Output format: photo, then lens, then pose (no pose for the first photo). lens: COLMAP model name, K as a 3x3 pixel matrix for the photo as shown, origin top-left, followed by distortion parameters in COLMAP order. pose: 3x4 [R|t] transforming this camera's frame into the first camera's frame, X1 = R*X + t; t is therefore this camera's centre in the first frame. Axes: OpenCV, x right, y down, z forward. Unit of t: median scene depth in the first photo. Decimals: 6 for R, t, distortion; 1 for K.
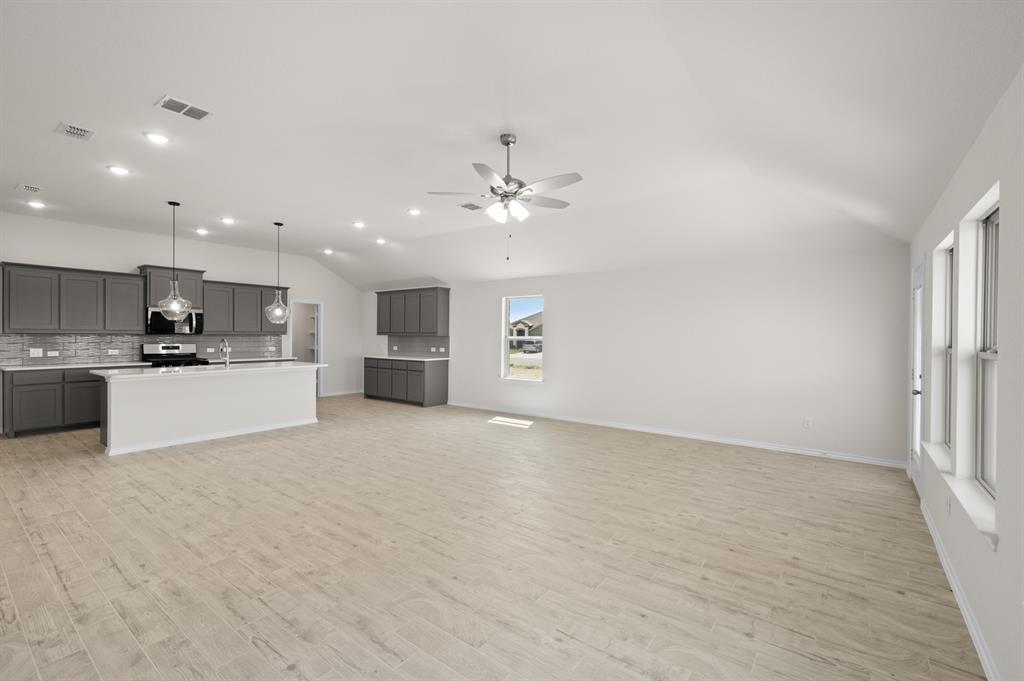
lens RADIAL K [[450.4, 0, 512.6], [0, 450.4, 336.9], [0, 0, 1]] dist [-0.001076, 0.000686]
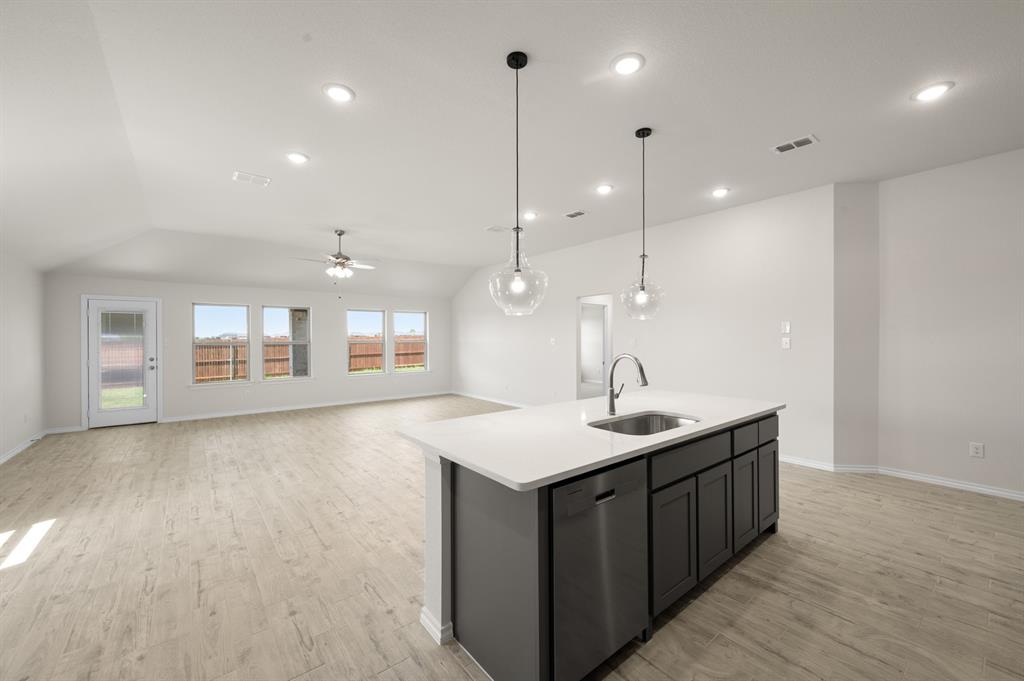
lens RADIAL K [[403.3, 0, 513.6], [0, 403.3, 337.5], [0, 0, 1]] dist [-0.000395, -0.000172]
pose [[-0.971779, -0.002782, 0.235877, -0.598174], [-0.000964, 0.999969, 0.007821, -0.013934], [-0.235891, 0.007373, -0.971751, 1.337393]]
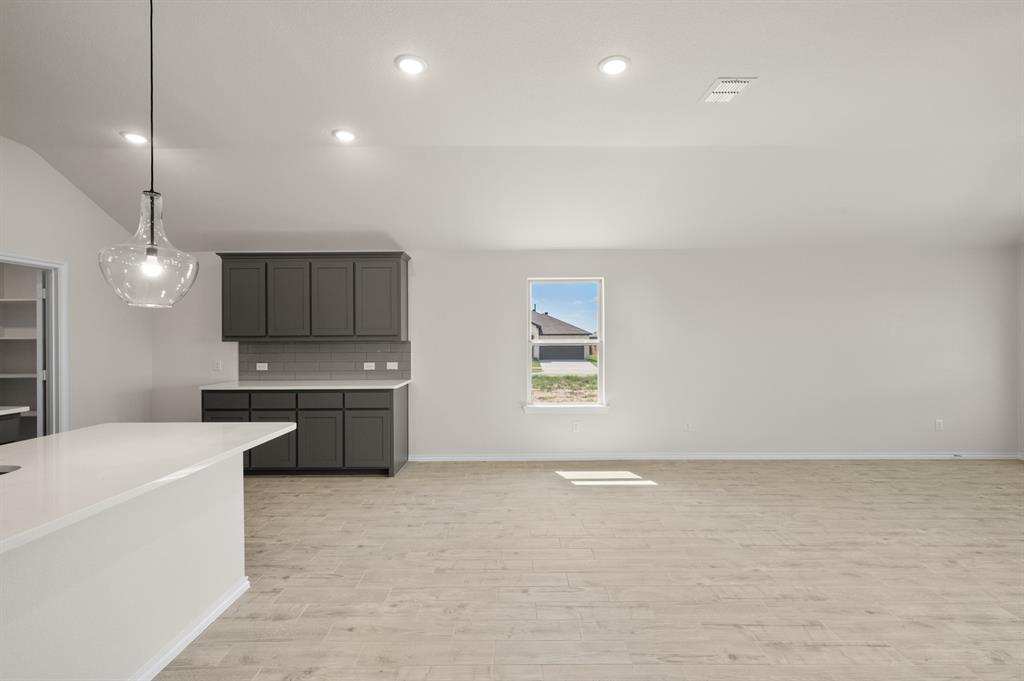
lens RADIAL K [[450.4, 0, 512.6], [0, 450.4, 336.9], [0, 0, 1]] dist [-0.001076, 0.000686]
pose [[0.796430, -0.010436, 0.604641, -0.510426], [0.013407, 0.999910, -0.000401, -0.007326], [-0.604582, 0.008426, 0.796498, 0.621671]]
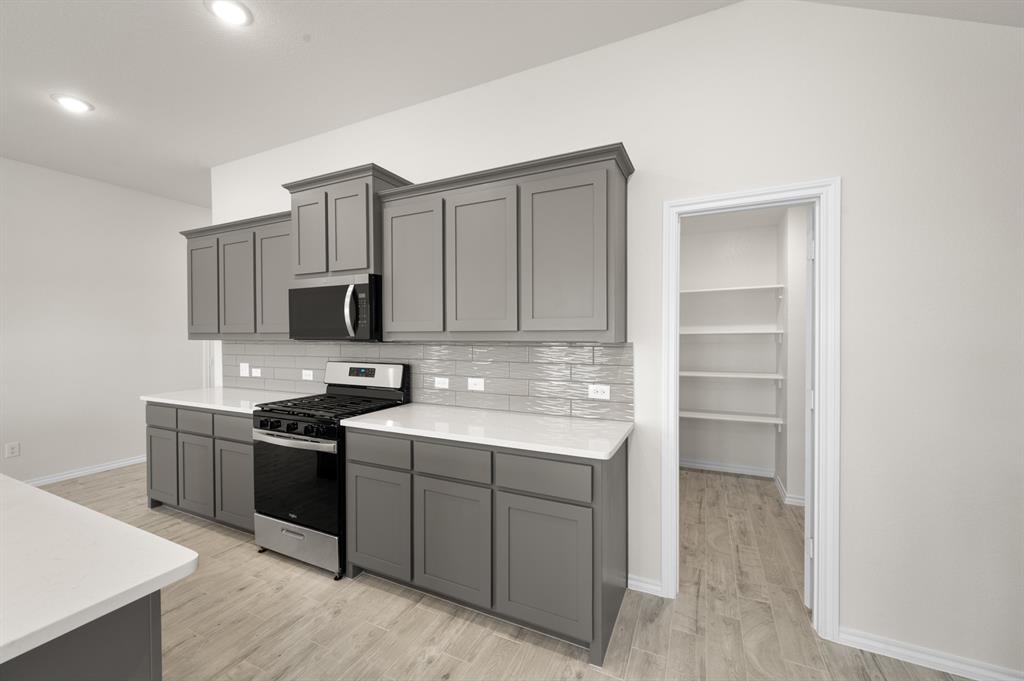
lens RADIAL K [[403.3, 0, 513.6], [0, 403.3, 337.5], [0, 0, 1]] dist [-0.000395, -0.000172]
pose [[0.203459, -0.002572, -0.979080, -0.400878], [-0.000527, 0.999996, -0.002736, -0.009493], [0.979083, 0.001073, 0.203457, 1.214513]]
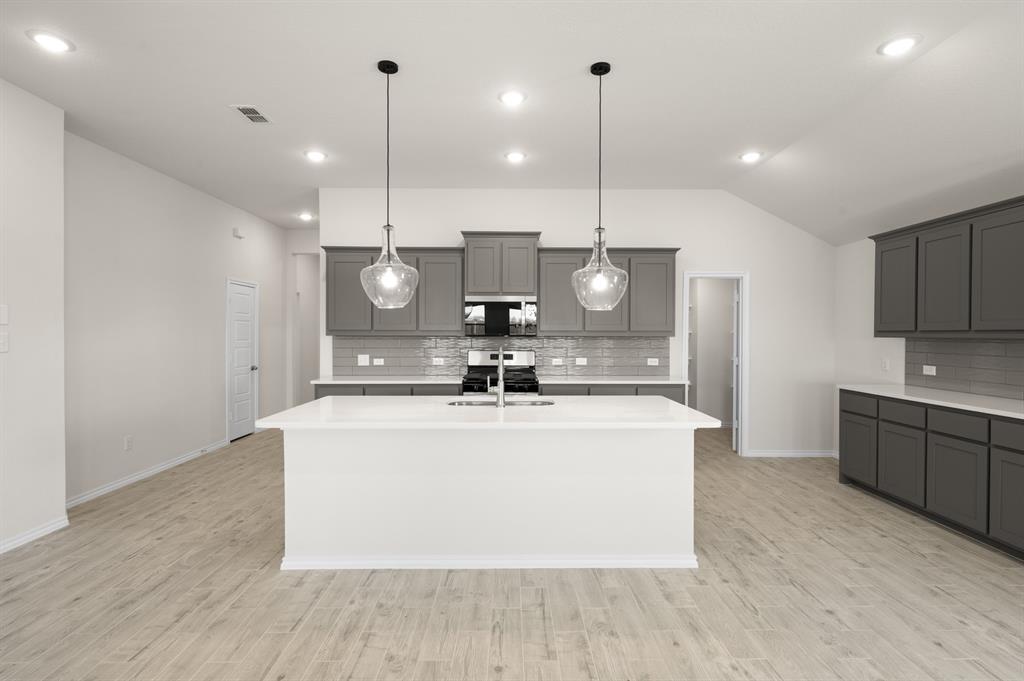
lens RADIAL K [[484.0, 0, 513.3], [0, 484.0, 337.7], [0, 0, 1]] dist [0.001839, 0.000468]
pose [[0.611097, 0.002153, -0.791553, -0.217068], [-0.001531, 0.999998, 0.001538, -0.005841], [0.791554, 0.000272, 0.611099, 0.664669]]
